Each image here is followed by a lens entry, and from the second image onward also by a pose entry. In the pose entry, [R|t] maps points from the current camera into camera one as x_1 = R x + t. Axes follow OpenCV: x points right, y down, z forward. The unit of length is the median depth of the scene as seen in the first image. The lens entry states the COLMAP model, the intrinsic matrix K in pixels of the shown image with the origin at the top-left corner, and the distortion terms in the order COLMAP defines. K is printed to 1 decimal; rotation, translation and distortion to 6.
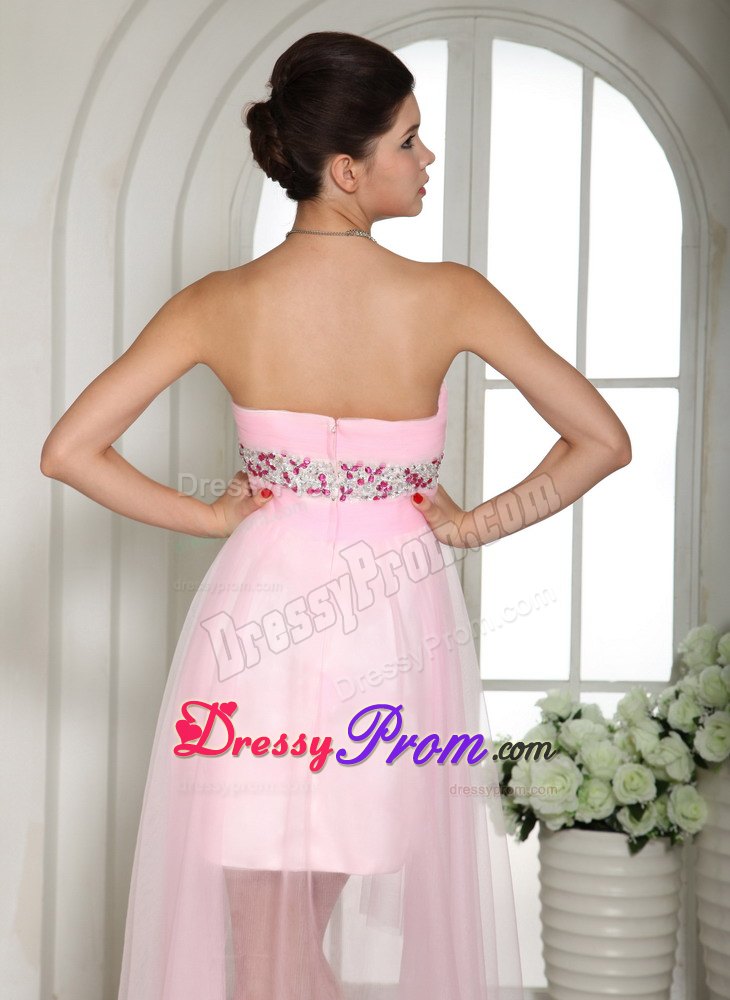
lens RADIAL K [[2989.8, 0, 343.3], [0, 2989.8, 494.2], [0, 0, 1]] dist [0.684814, 0.000000]
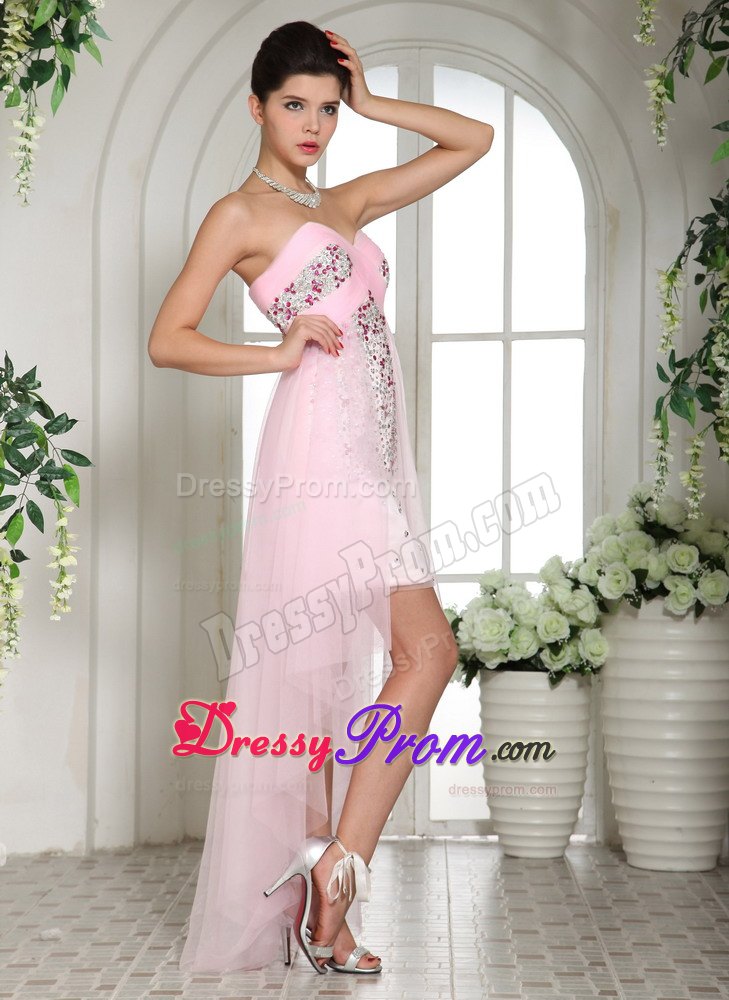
lens RADIAL K [[3766.4, 0, 365.0], [0, 3766.4, 494.3], [0, 0, 1]] dist [1.207881, 0.000000]
pose [[0.998899, -0.008118, 0.046206, -0.056091], [0.012067, 0.996236, -0.085835, 0.169586], [-0.045335, 0.086298, 0.995237, -0.585768]]
